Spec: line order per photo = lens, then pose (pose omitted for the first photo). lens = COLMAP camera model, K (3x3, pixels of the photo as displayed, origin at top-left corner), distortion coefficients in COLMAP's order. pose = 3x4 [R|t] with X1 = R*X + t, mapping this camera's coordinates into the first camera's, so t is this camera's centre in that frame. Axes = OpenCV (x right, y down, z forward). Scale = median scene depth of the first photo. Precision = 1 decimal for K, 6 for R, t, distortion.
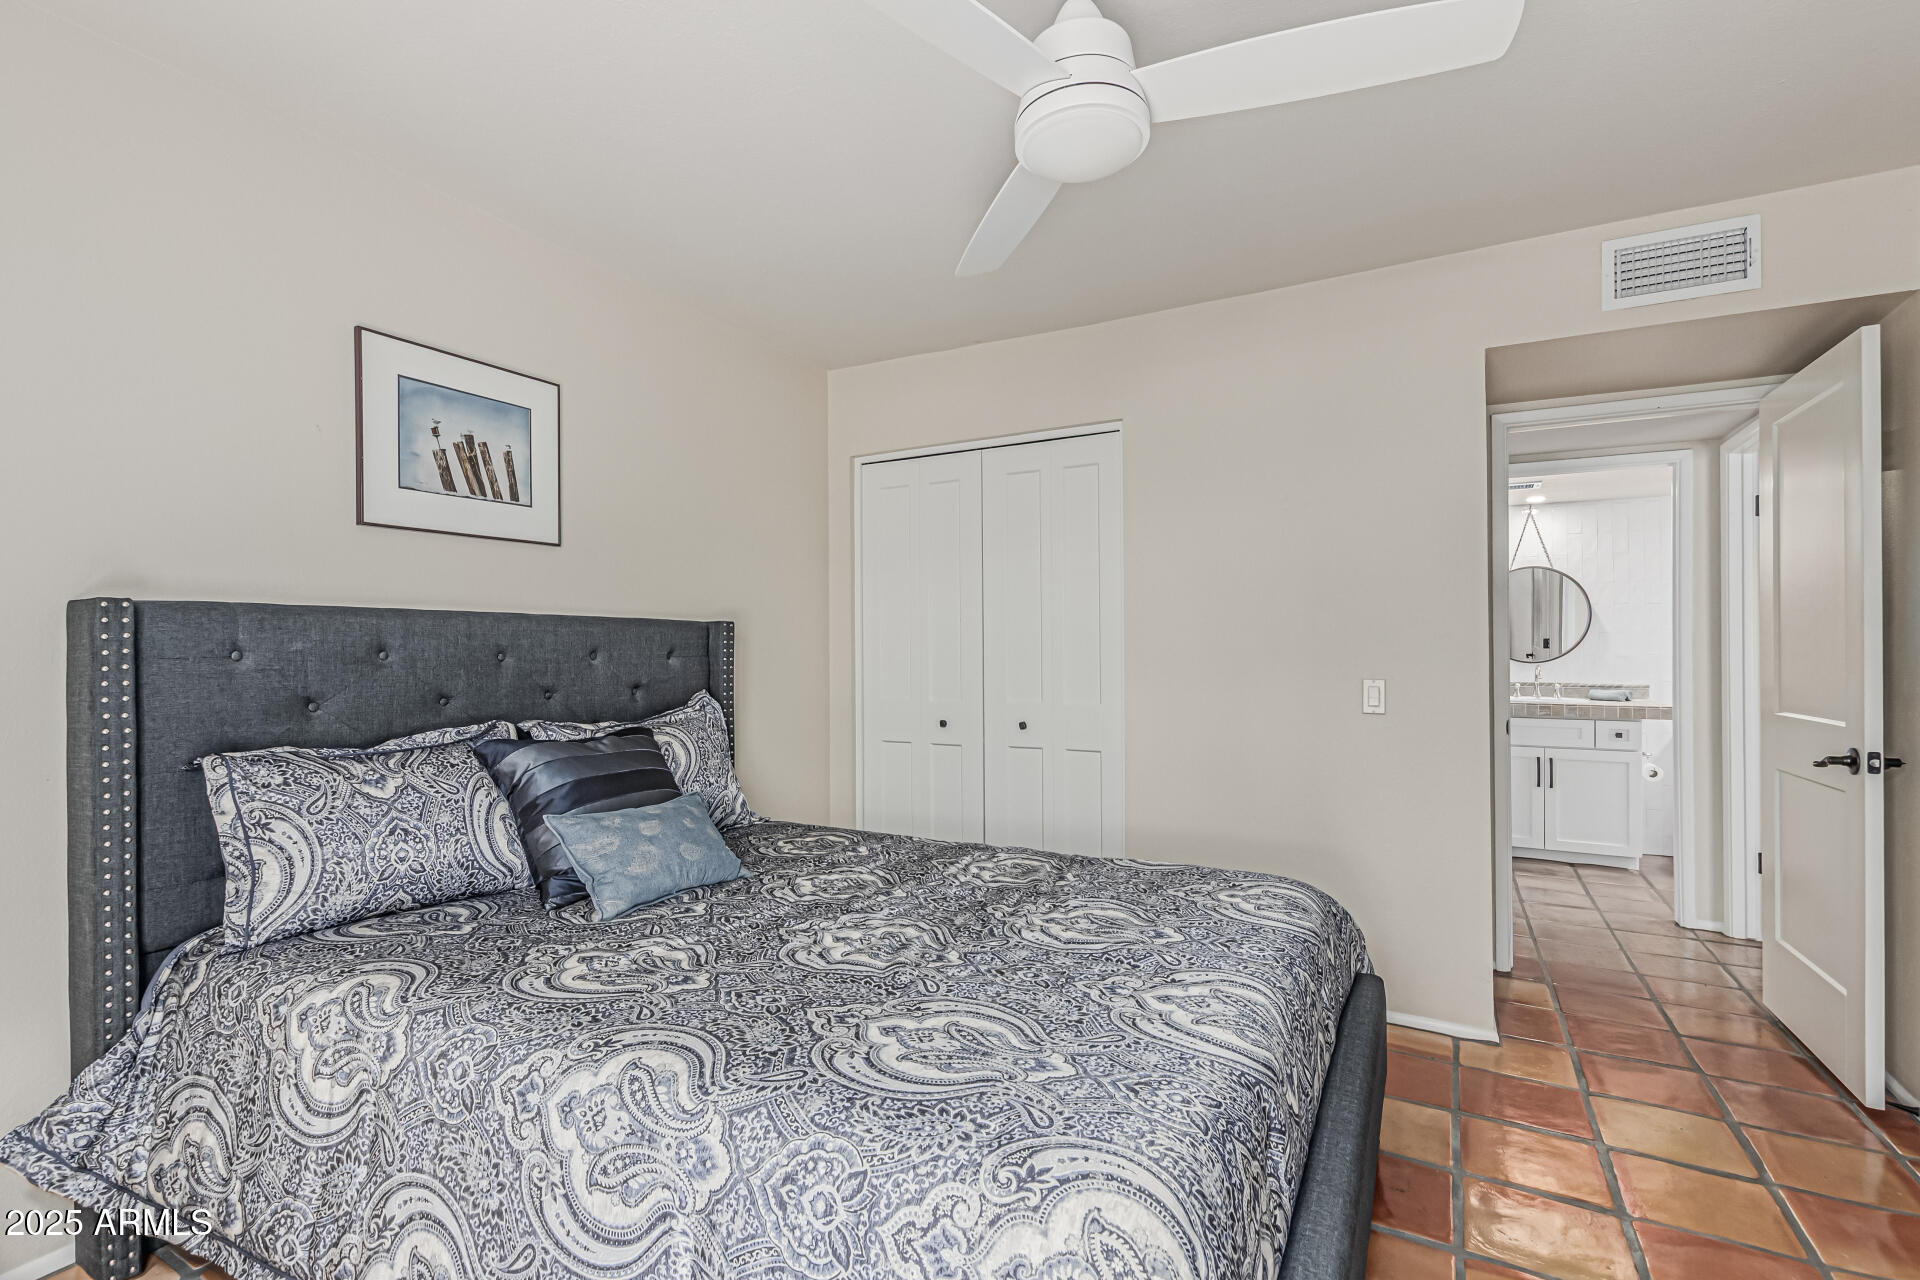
lens RADIAL K [[884.1, 0, 952.9], [0, 884.1, 648.9], [0, 0, 1]] dist [0.001525, 0.000059]
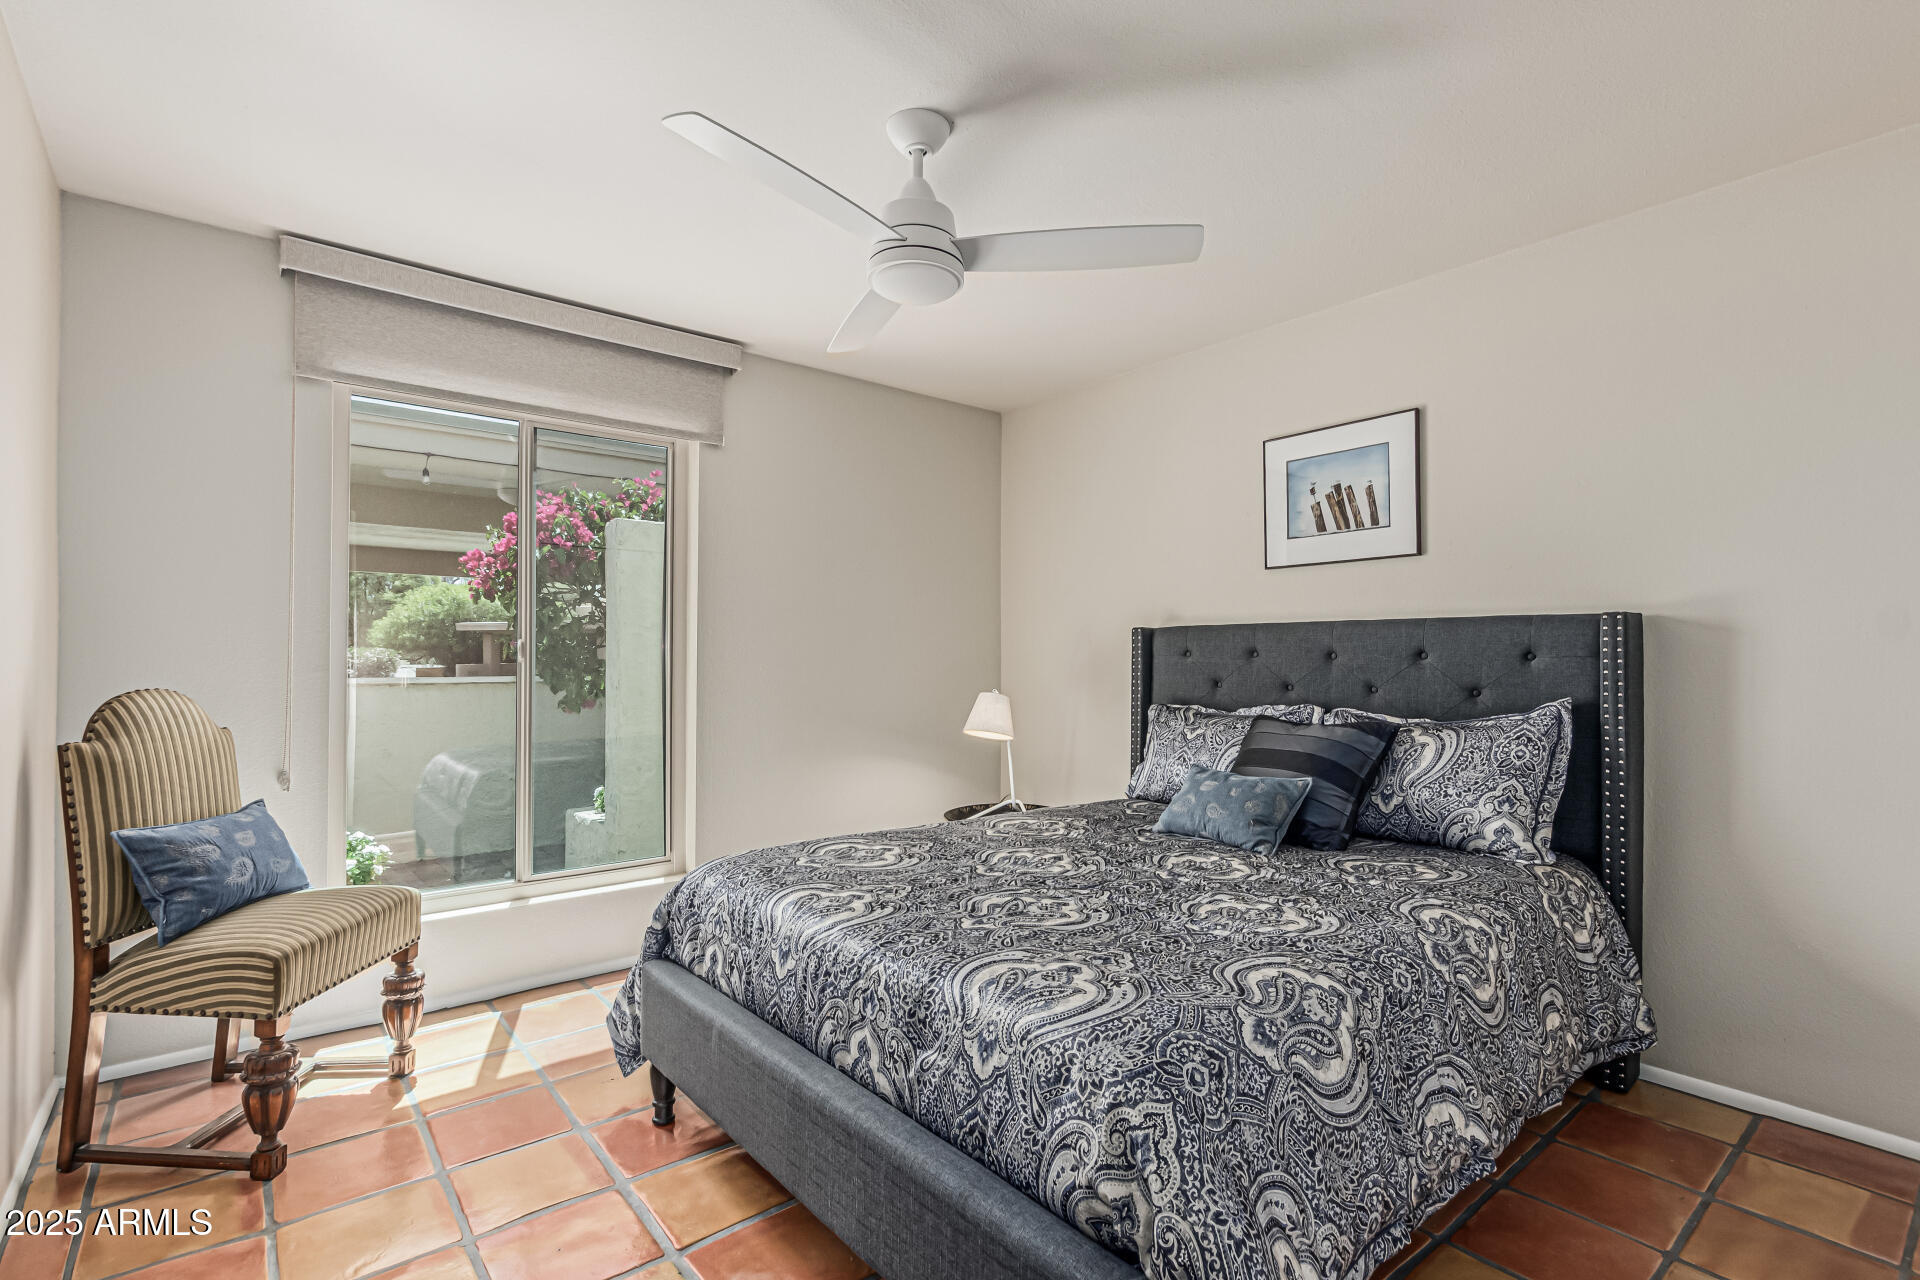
lens RADIAL K [[884.1, 0, 952.9], [0, 884.1, 648.9], [0, 0, 1]] dist [0.001525, 0.000059]
pose [[-0.374718, -0.004248, -0.927129, 0.873134], [0.003647, 0.999975, -0.006055, 0.004412], [0.927132, -0.005651, -0.374693, 0.977109]]
